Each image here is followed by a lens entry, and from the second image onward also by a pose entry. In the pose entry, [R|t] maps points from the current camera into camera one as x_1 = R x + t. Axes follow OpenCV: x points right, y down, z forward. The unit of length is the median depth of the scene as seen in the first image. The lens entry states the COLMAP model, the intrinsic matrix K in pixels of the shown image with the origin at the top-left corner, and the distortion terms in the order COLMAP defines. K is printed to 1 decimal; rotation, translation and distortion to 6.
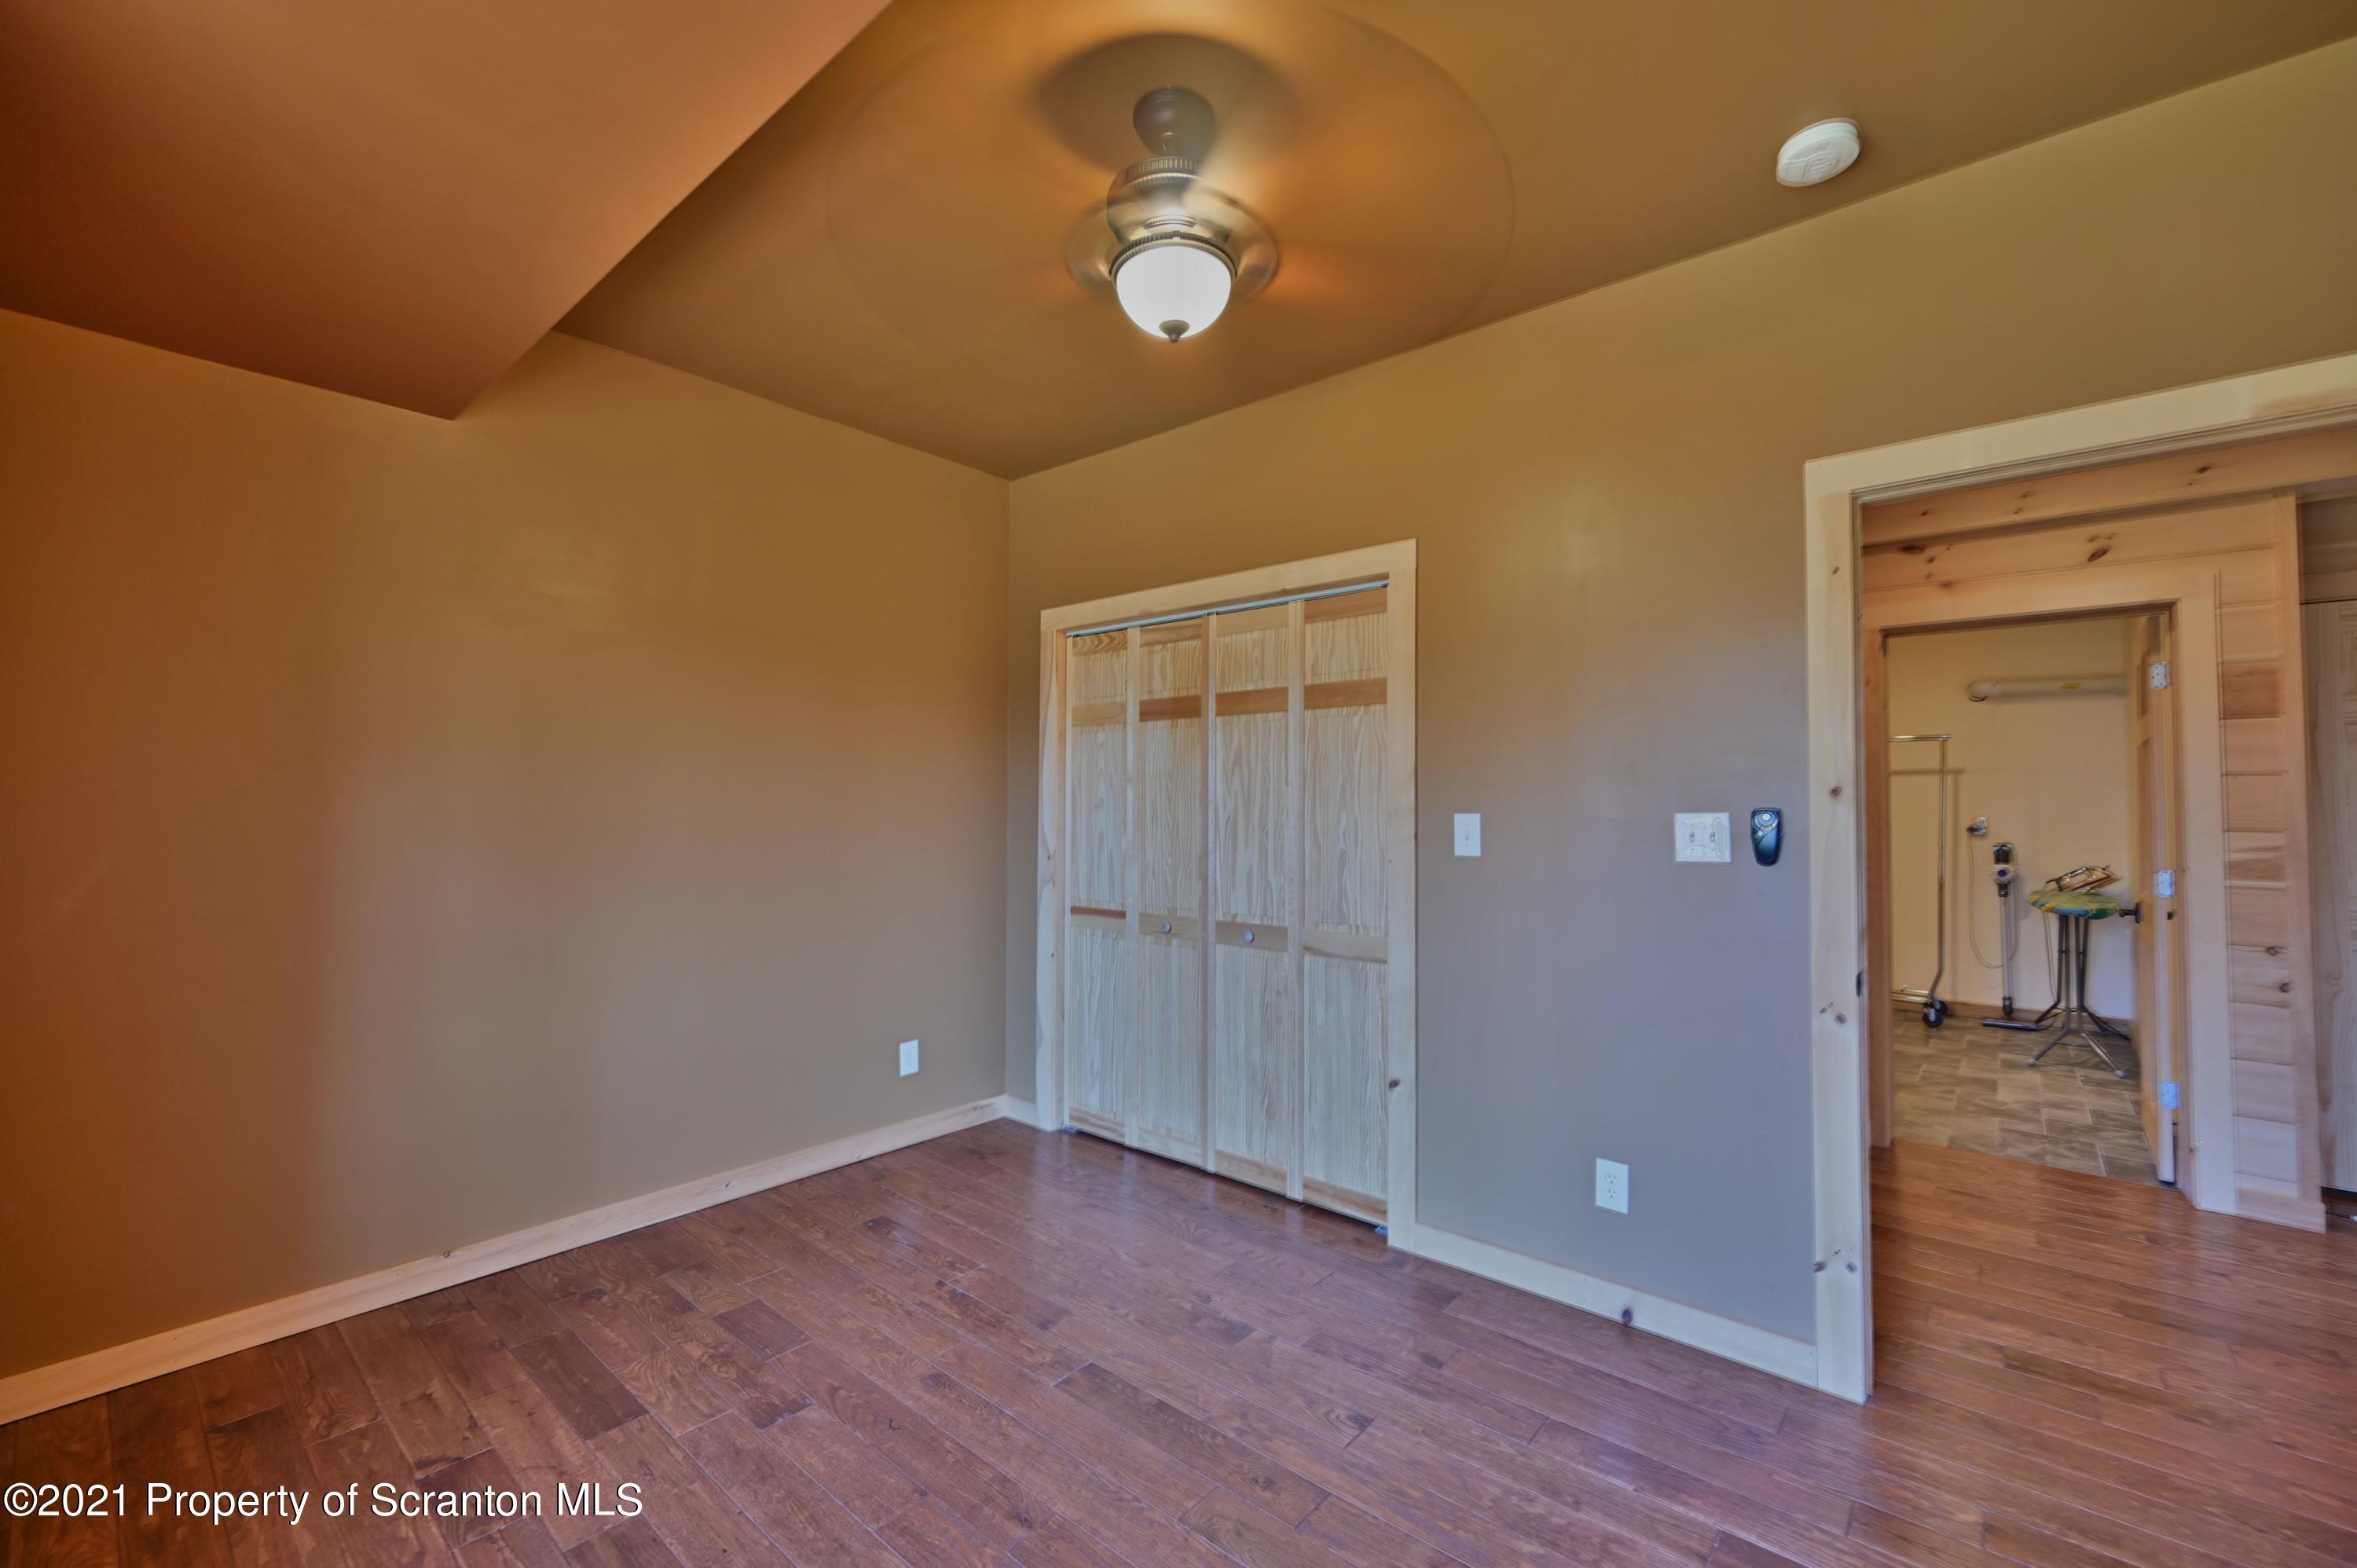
lens RADIAL K [[963.4, 0, 1185.3], [0, 963.4, 786.7], [0, 0, 1]] dist [0.001566, 0.000124]
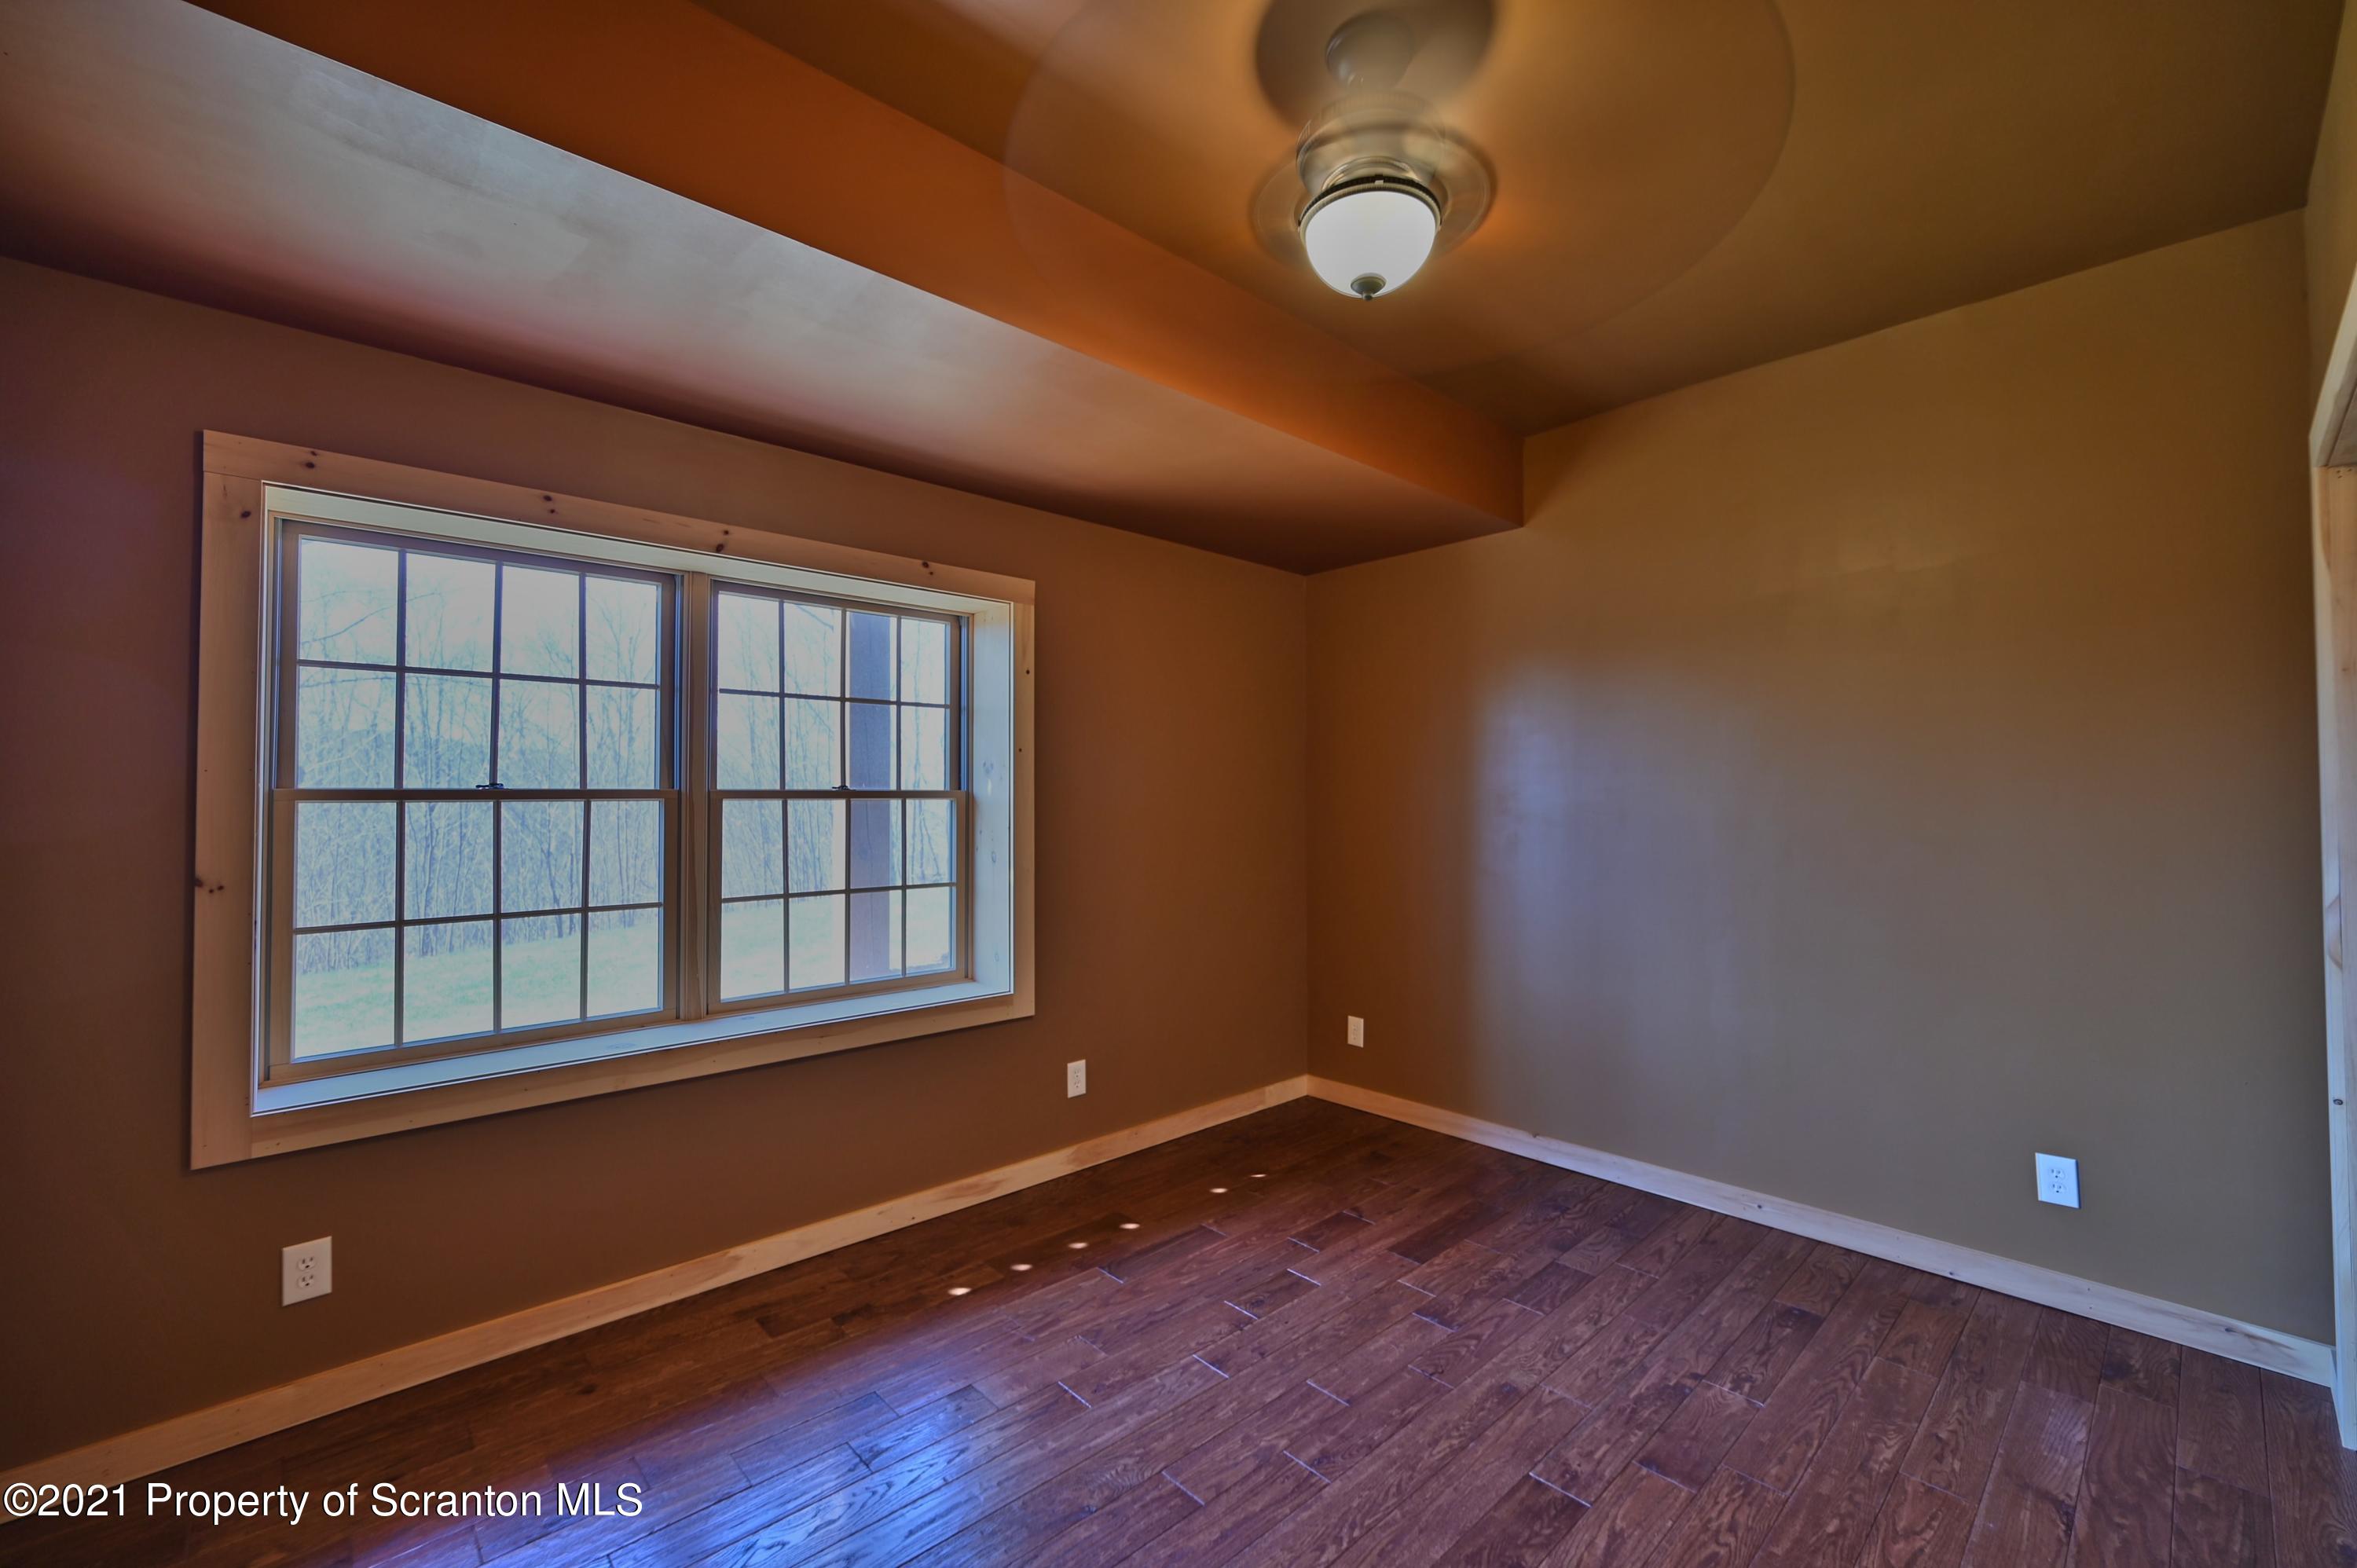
lens RADIAL K [[963.4, 0, 1186.3], [0, 963.4, 790.9], [0, 0, 1]] dist [0.001566, 0.000124]
pose [[-0.117083, -0.010591, -0.993066, 0.707193], [0.028875, 0.999484, -0.014063, -0.001038], [0.992702, -0.030321, -0.116716, 0.731219]]
